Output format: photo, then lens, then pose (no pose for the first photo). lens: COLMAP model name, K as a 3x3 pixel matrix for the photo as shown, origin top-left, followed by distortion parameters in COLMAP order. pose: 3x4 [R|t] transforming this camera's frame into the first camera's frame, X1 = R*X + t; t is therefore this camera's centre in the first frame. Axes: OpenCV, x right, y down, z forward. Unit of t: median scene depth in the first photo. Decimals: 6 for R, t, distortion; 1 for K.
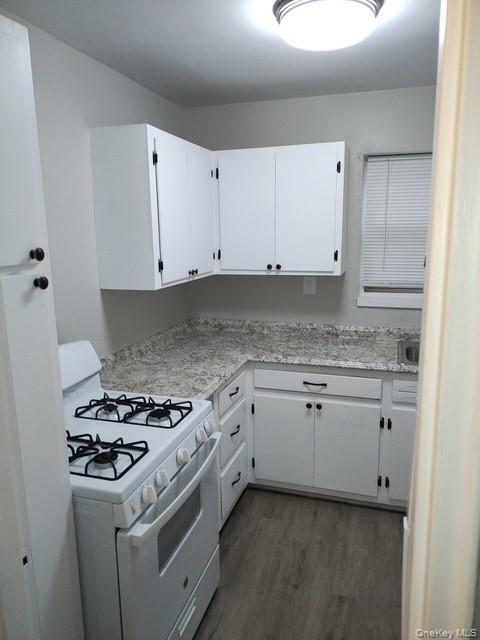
lens RADIAL K [[470.0, 0, 247.5], [0, 470.0, 319.3], [0, 0, 1]] dist [0.088351, -0.135300]
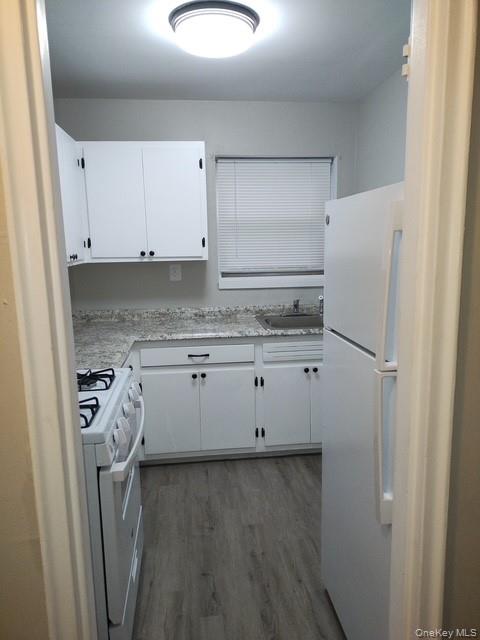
lens RADIAL K [[470.0, 0, 247.5], [0, 470.0, 319.3], [0, 0, 1]] dist [0.088351, -0.135300]
pose [[0.911799, -0.074206, 0.403876, -0.191565], [0.087091, 0.996107, -0.013601, 0.075784], [-0.401295, 0.047575, 0.914713, -0.066405]]
